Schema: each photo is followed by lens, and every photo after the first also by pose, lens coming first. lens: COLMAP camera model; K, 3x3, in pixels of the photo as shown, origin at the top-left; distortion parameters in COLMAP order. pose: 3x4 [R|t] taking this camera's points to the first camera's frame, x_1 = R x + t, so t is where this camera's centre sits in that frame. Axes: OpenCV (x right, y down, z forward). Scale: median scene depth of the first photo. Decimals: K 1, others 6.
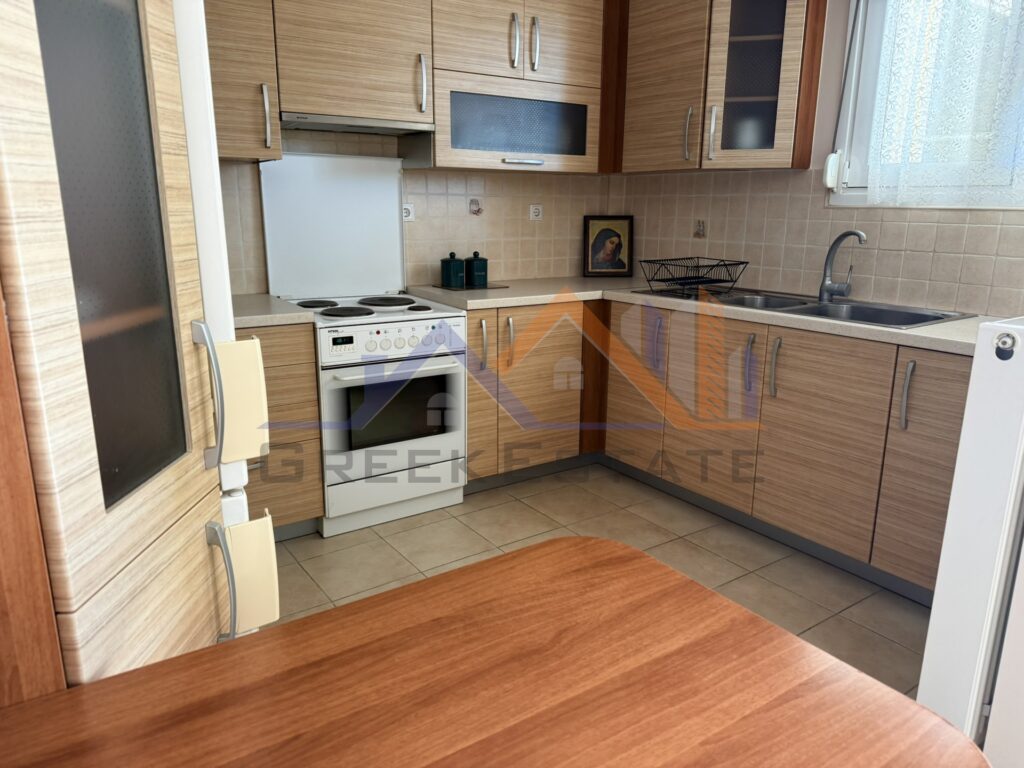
lens RADIAL K [[718.3, 0, 505.5], [0, 718.3, 381.7], [0, 0, 1]] dist [0.108468, -0.161855]
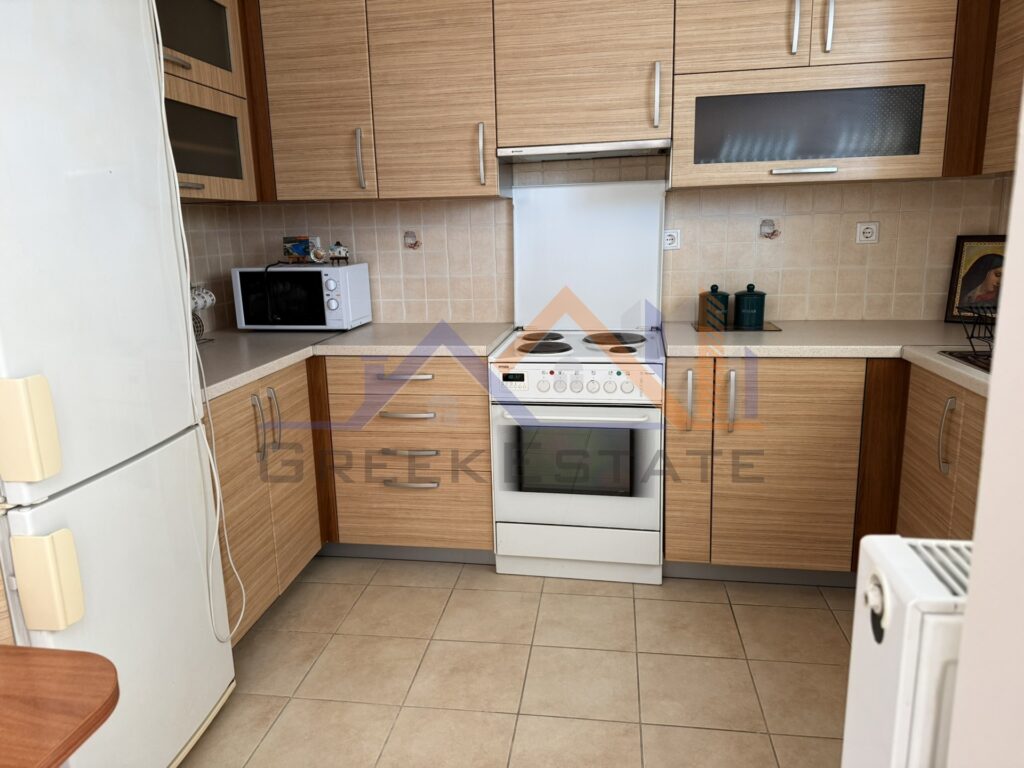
lens RADIAL K [[718.1, 0, 512.6], [0, 718.1, 374.3], [0, 0, 1]] dist [0.099983, -0.107150]
pose [[0.736002, 0.116390, -0.666900, 0.358930], [-0.131279, 0.990948, 0.028062, -0.076087], [0.664129, 0.066897, 0.744619, 0.246308]]
